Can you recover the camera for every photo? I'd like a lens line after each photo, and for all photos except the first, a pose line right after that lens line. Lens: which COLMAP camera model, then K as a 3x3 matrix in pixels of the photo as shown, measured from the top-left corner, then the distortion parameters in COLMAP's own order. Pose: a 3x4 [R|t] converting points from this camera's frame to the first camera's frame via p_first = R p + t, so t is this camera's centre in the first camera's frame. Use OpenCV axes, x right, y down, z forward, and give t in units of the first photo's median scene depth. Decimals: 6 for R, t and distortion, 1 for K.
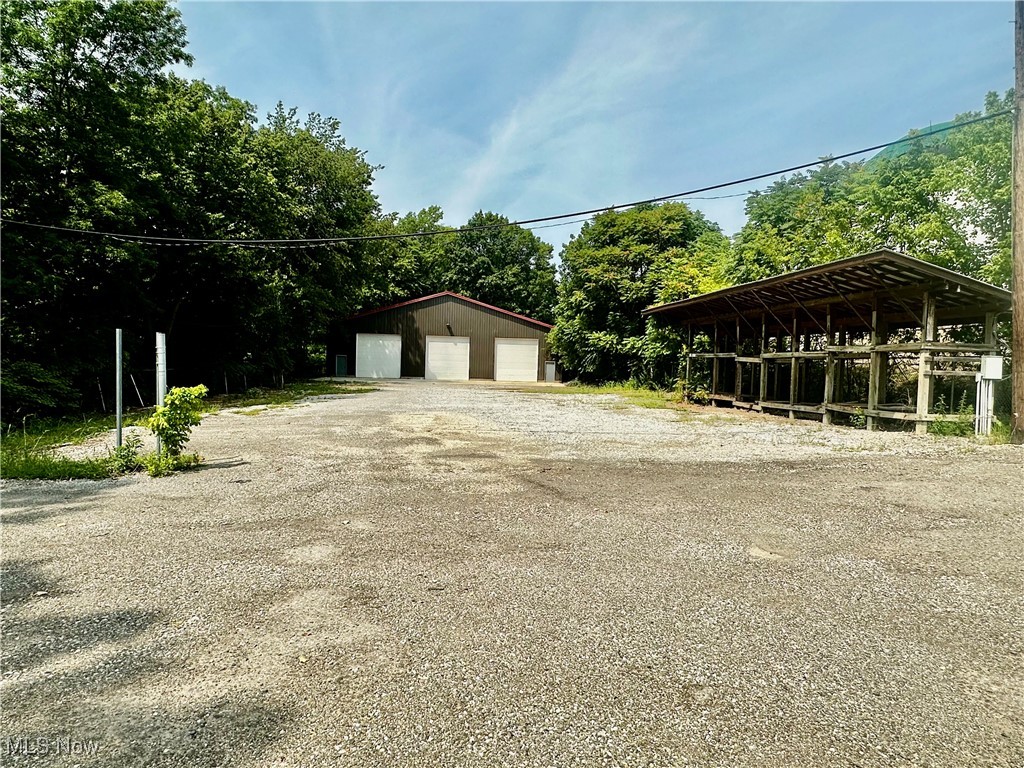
lens RADIAL K [[595.6, 0, 512.1], [0, 595.6, 389.9], [0, 0, 1]] dist [-0.000210, -0.000002]
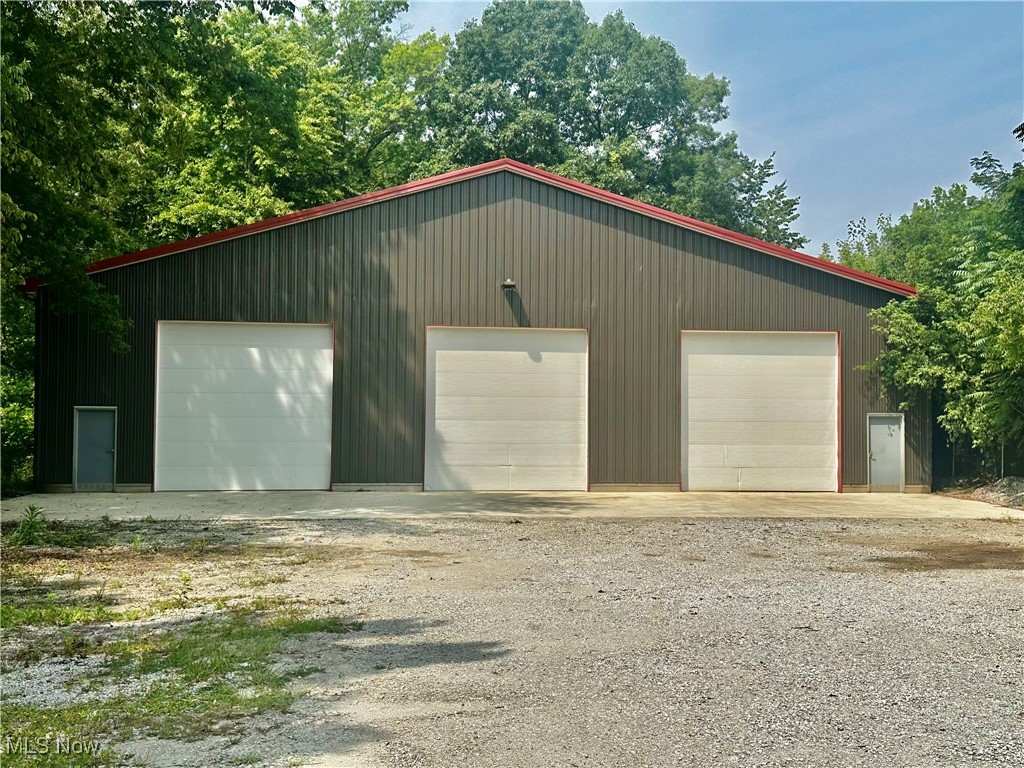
lens RADIAL K [[1216.5, 0, 513.6], [0, 1216.5, 381.4], [0, 0, 1]] dist [0.126233, 0.000000]
pose [[0.999240, -0.019782, 0.033583, -0.123105], [0.022395, 0.996599, -0.079306, -0.022170], [-0.031900, 0.079998, 0.996284, 0.456515]]
